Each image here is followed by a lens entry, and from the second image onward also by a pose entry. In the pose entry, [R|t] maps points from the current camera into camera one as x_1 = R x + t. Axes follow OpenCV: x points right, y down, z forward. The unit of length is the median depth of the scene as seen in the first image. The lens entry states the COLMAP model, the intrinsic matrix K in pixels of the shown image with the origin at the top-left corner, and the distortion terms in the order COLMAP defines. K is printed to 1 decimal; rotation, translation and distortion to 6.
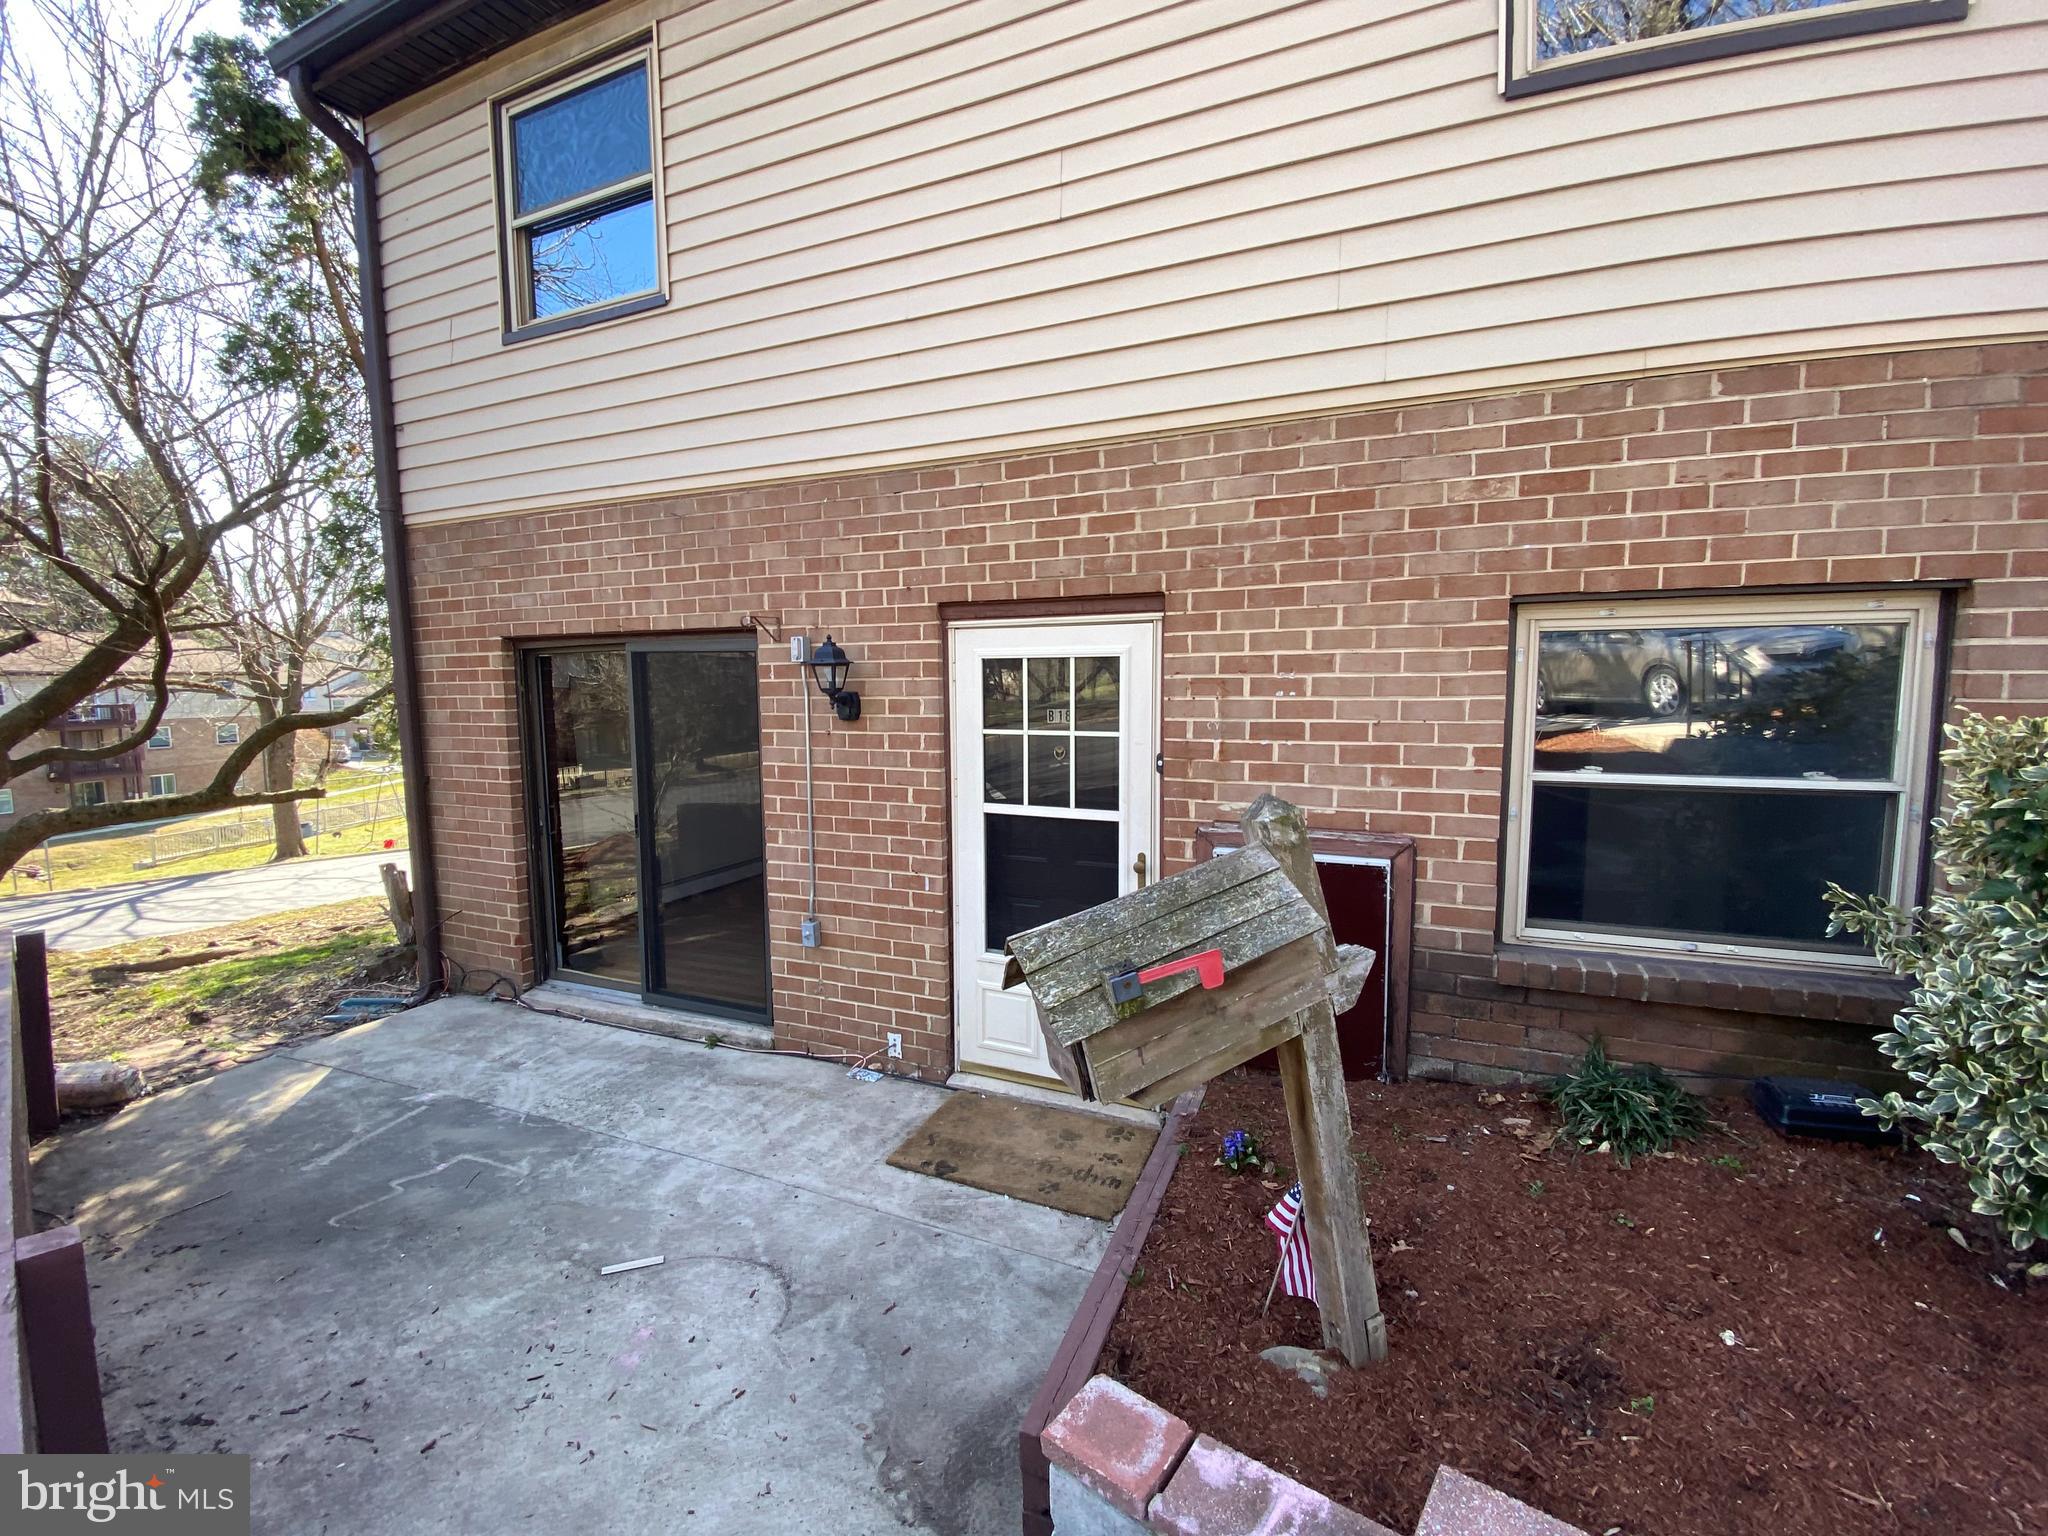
lens RADIAL K [[789.2, 0, 1015.6], [0, 789.2, 772.3], [0, 0, 1]] dist [0.039833, -0.035920]
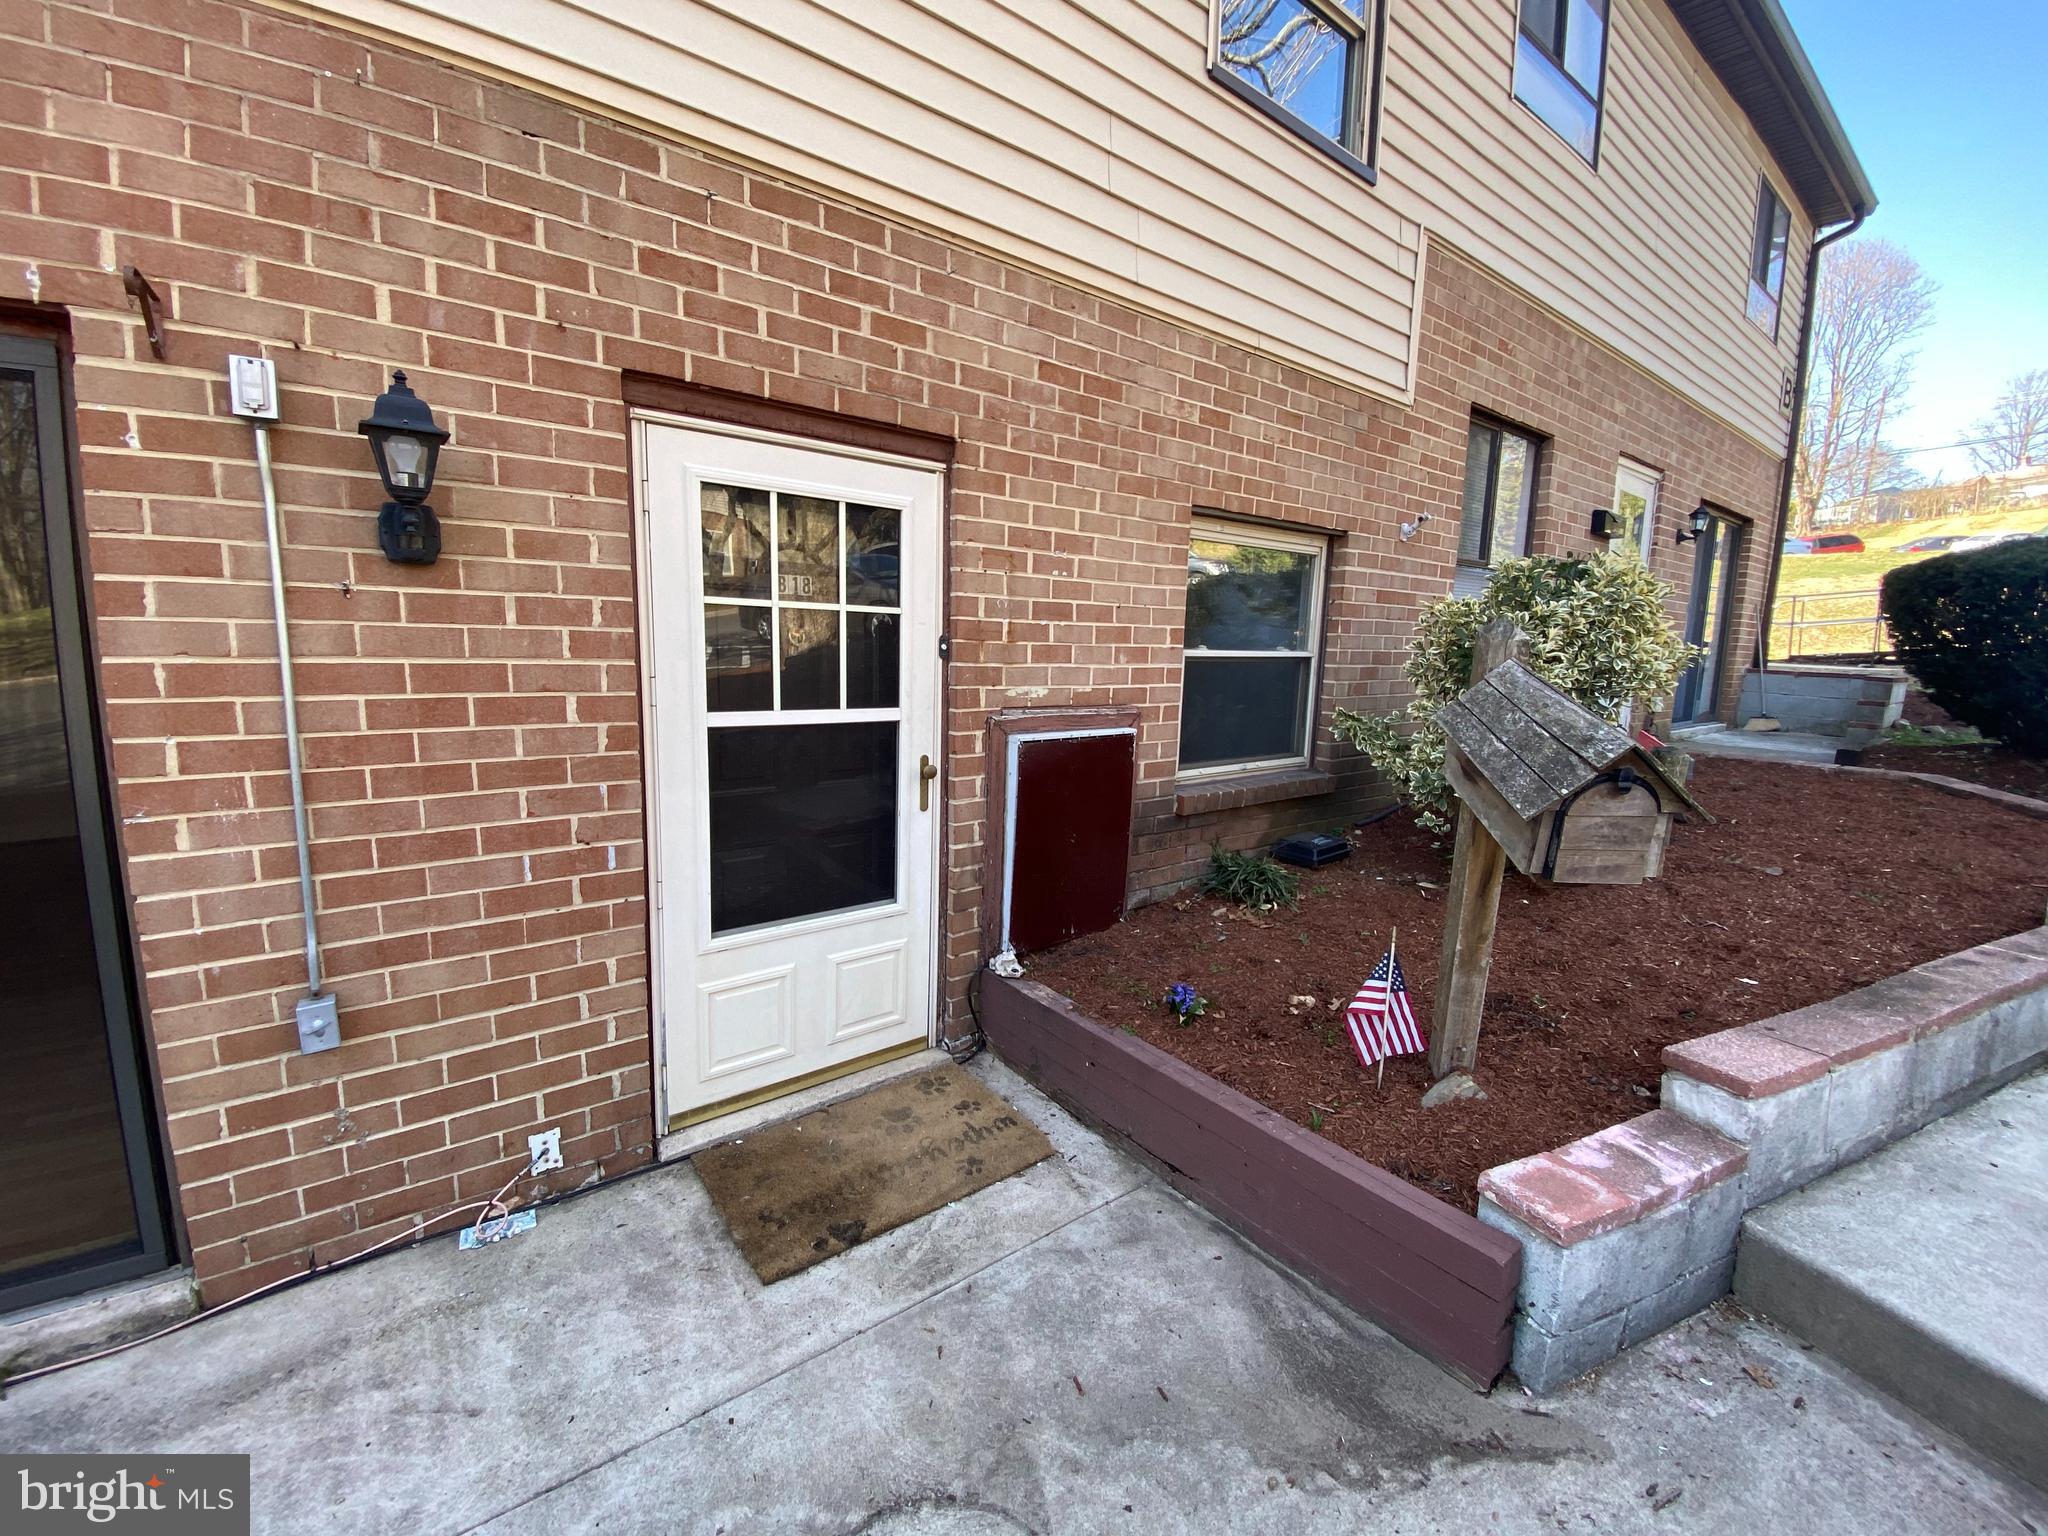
lens RADIAL K [[789.2, 0, 1015.6], [0, 789.2, 772.3], [0, 0, 1]] dist [0.039833, -0.035920]
pose [[0.521517, -0.117492, 0.845113, -0.523816], [0.068310, 0.993044, 0.095904, 0.047477], [-0.850502, 0.007714, 0.525915, 0.491617]]
